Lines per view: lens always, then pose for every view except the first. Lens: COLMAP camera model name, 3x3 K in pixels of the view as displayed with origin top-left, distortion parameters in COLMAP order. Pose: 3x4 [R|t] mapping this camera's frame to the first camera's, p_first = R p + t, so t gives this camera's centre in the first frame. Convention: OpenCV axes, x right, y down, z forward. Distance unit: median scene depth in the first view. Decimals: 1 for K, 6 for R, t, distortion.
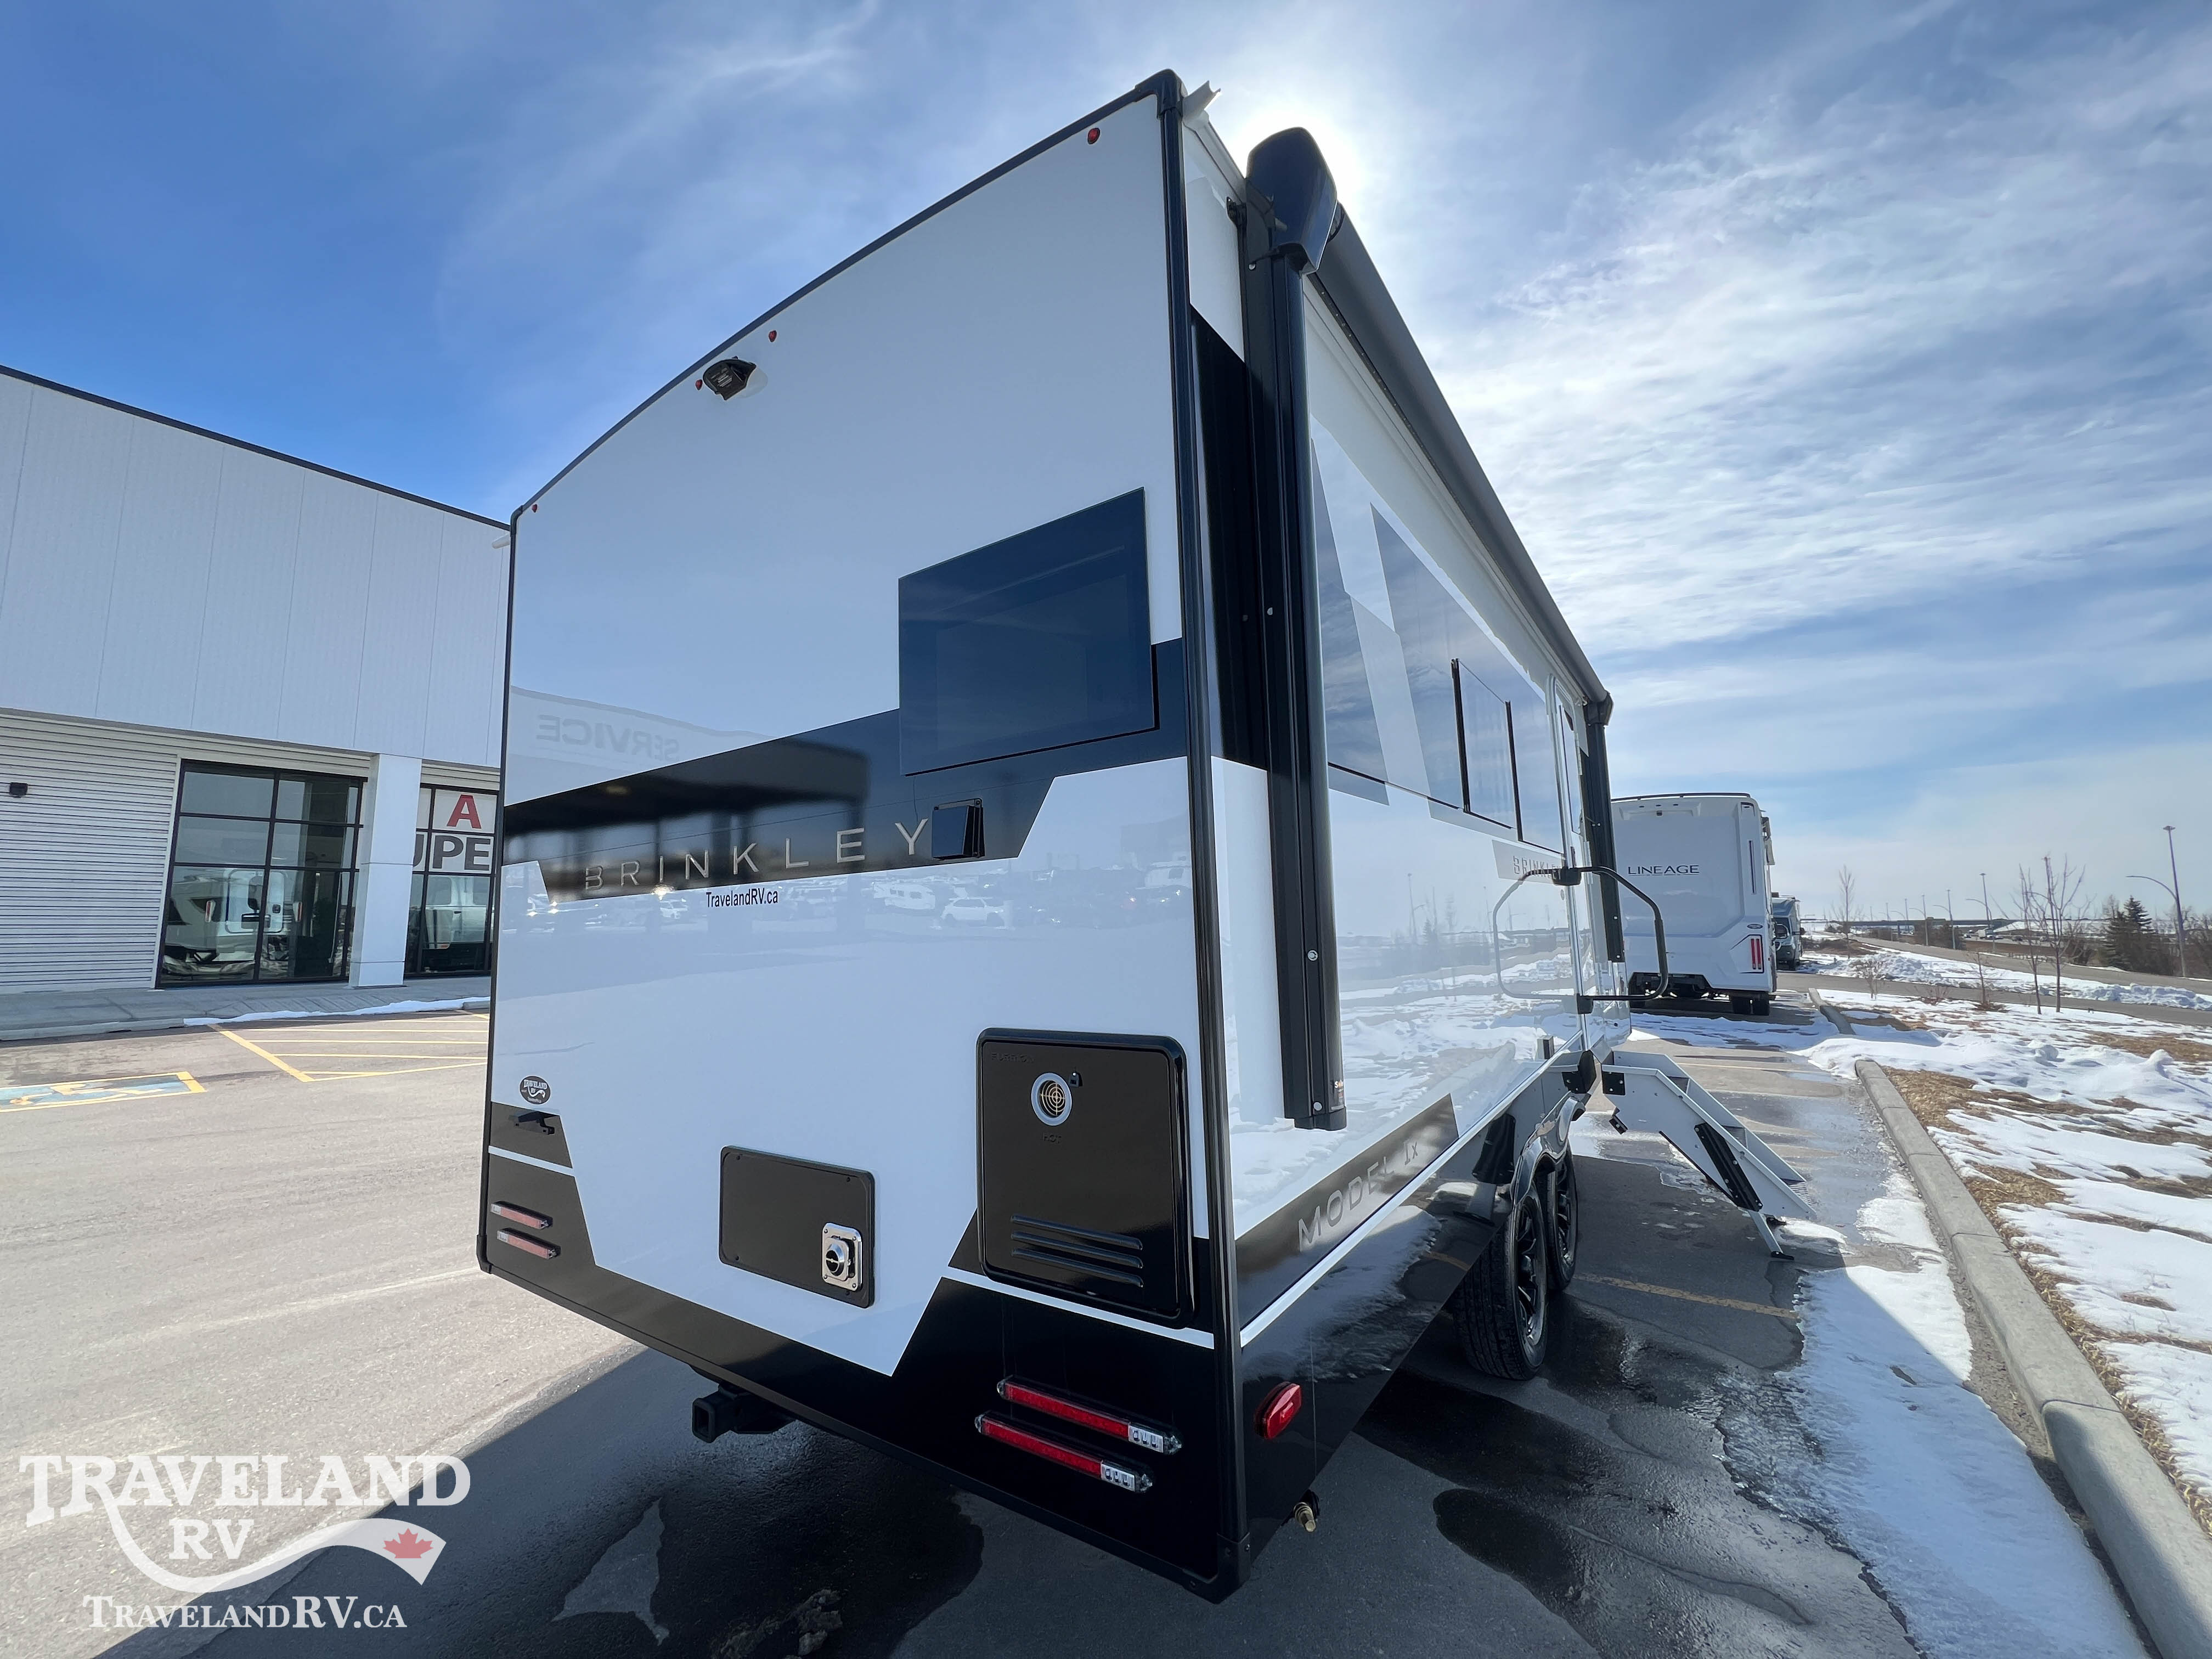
lens RADIAL K [[880.0, 0, 1101.9], [0, 880.0, 826.3], [0, 0, 1]] dist [0.000942, -0.000001]
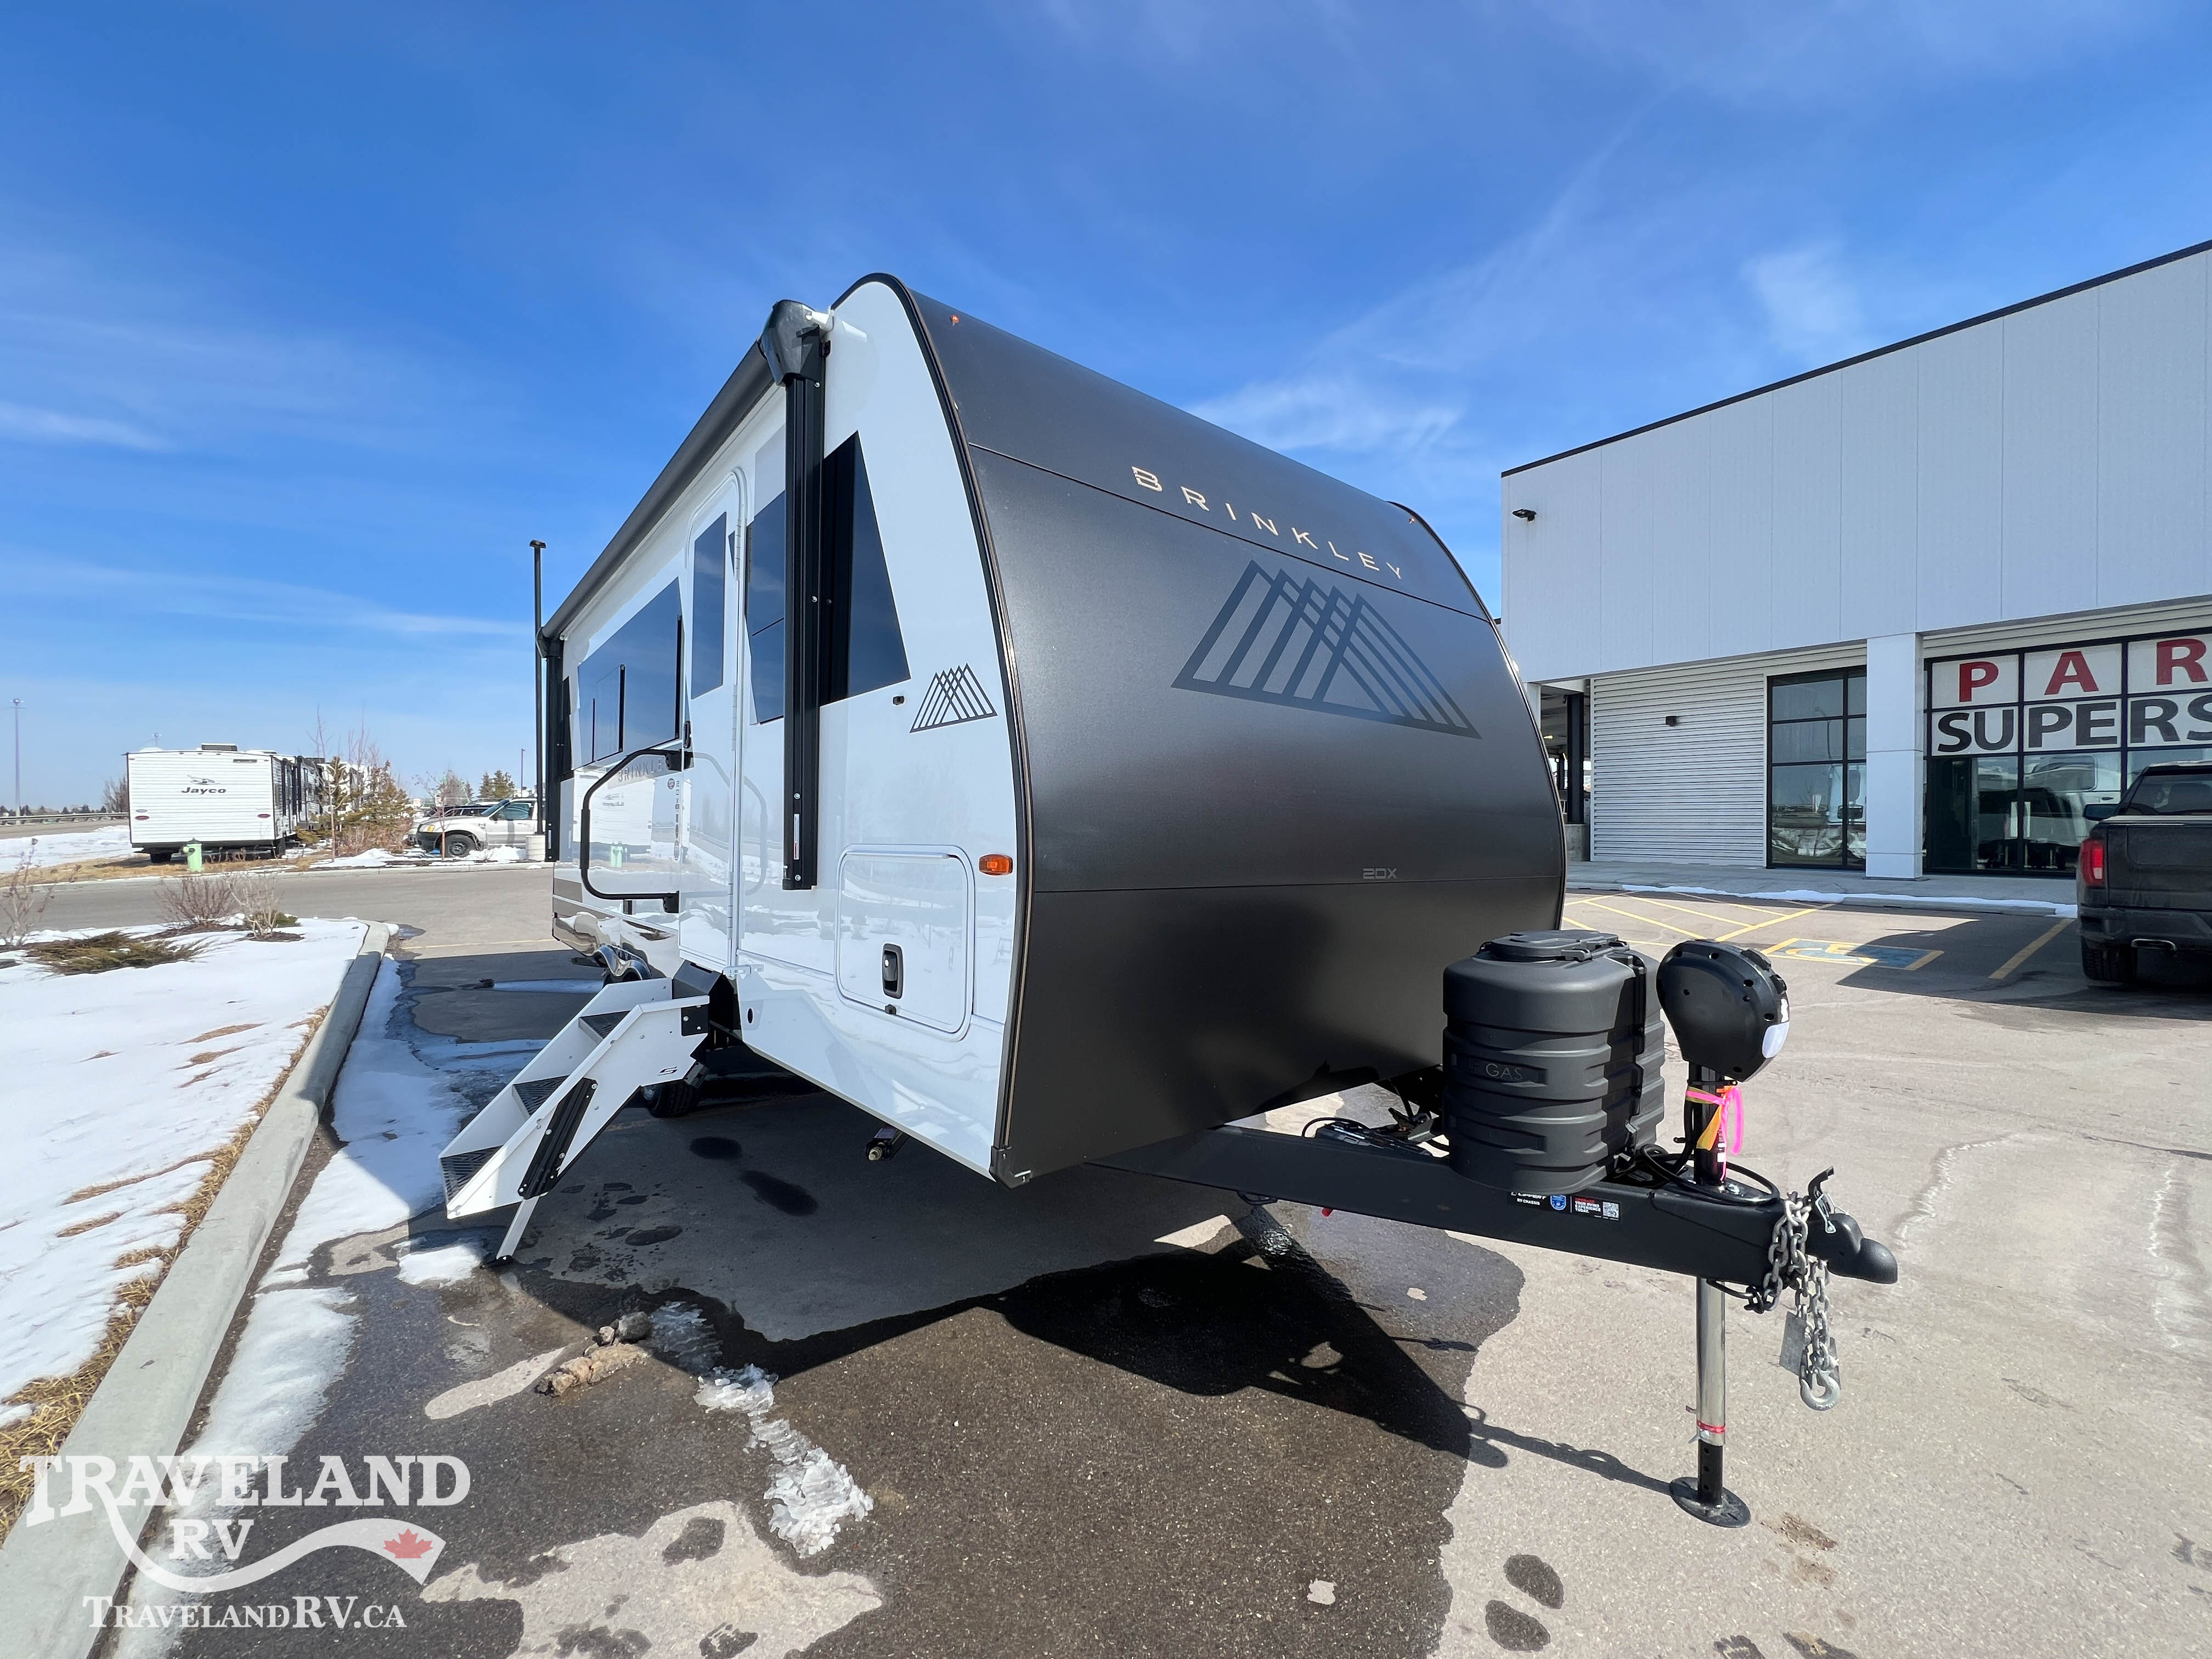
lens RADIAL K [[883.7, 0, 1106.0], [0, 883.7, 829.5], [0, 0, 1]] dist [-0.000895, -0.000814]
pose [[-0.263869, 0.011928, -0.964485, 0.286372], [0.111505, 0.993597, -0.018218, 0.042478], [0.958092, -0.112352, -0.263510, 0.368465]]
